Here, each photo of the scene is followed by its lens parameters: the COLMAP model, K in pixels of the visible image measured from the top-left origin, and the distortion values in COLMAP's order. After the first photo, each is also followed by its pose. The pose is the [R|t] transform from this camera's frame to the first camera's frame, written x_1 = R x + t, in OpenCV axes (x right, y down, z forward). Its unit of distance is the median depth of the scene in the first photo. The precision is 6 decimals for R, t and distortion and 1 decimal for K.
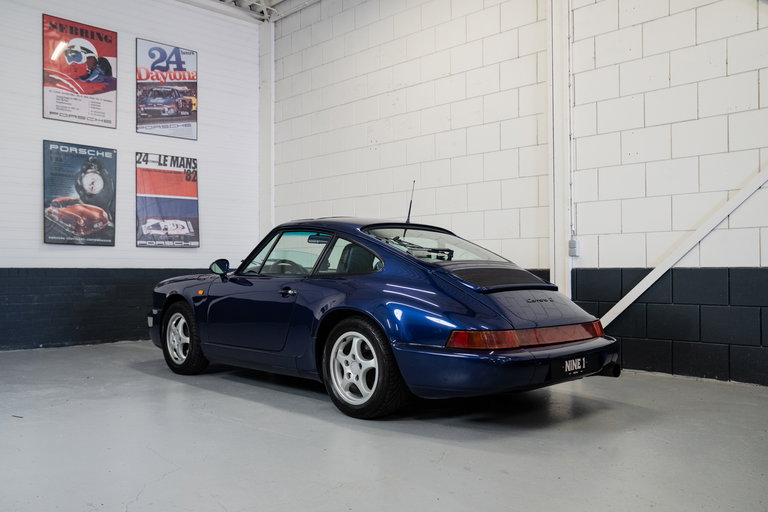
lens RADIAL K [[671.8, 0, 383.2], [0, 671.8, 266.7], [0, 0, 1]] dist [-0.068491, 0.138020]
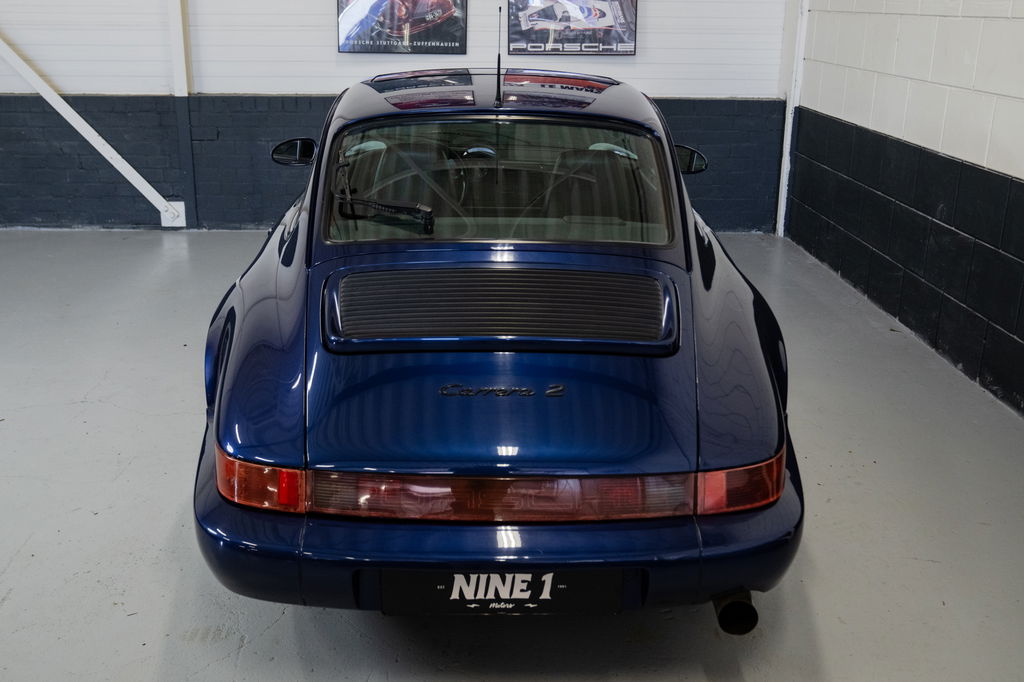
lens RADIAL K [[1251.4, 0, 510.2], [0, 1251.4, 433.0], [0, 0, 1]] dist [-0.176348, 0.526307]
pose [[0.736688, 0.233088, -0.634792, 0.342622], [-0.007883, 0.941614, 0.336602, -0.081627], [0.676187, -0.242967, 0.695513, 0.257001]]
